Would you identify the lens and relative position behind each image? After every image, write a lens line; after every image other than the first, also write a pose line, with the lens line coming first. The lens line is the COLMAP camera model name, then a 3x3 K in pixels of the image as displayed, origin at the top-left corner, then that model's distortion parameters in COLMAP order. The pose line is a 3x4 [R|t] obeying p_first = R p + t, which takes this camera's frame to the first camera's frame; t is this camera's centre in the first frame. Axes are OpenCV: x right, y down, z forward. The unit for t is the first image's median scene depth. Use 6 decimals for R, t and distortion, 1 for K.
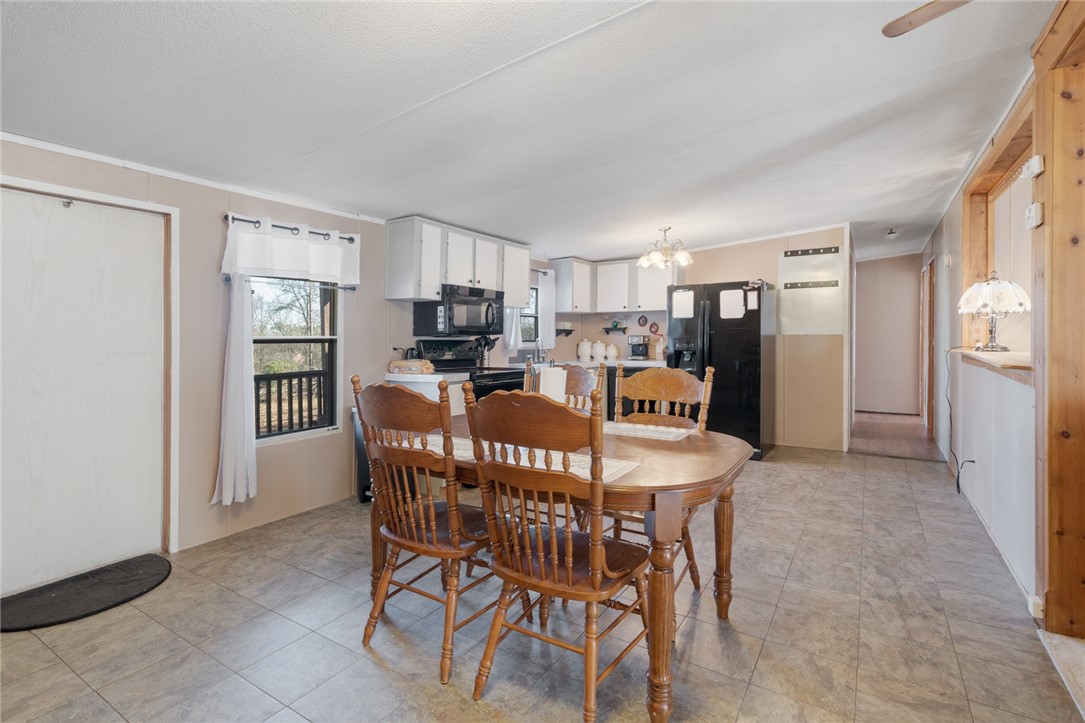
lens RADIAL K [[513.9, 0, 542.4], [0, 513.9, 338.3], [0, 0, 1]] dist [-0.000216, 0.000438]
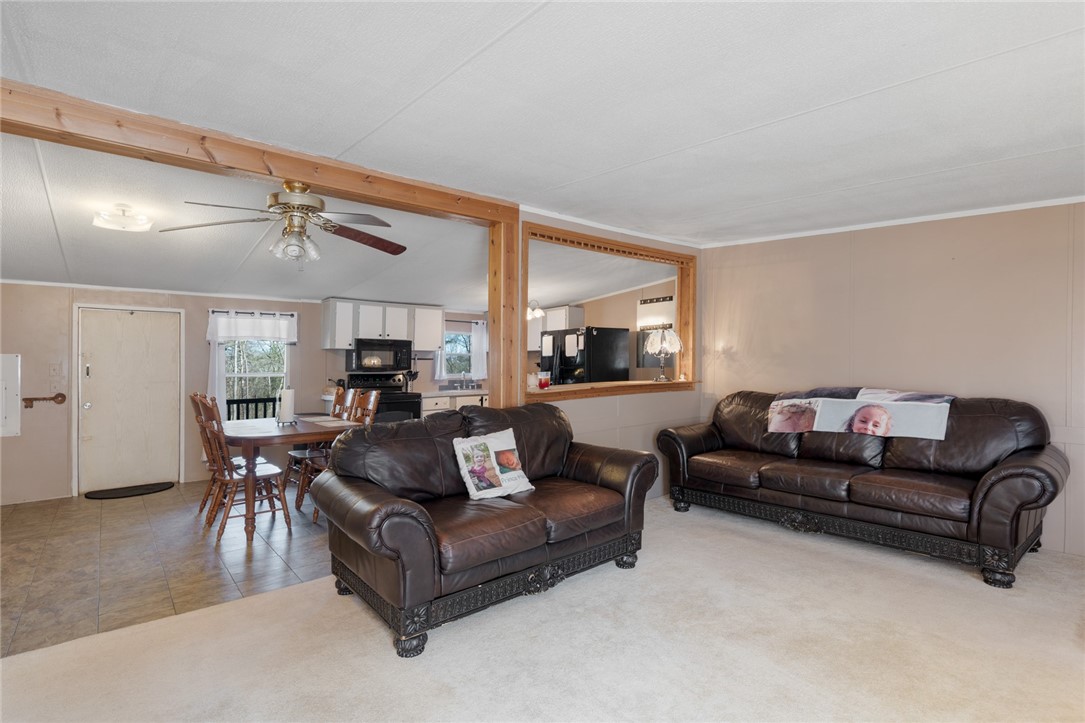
lens RADIAL K [[513.0, 0, 542.9], [0, 513.0, 365.5], [0, 0, 1]] dist [0.001726, 0.000097]
pose [[0.954339, -0.009154, -0.298586, 0.736767], [0.008045, 0.999955, -0.004944, -0.009966], [0.298618, 0.002316, 0.954370, -0.290770]]
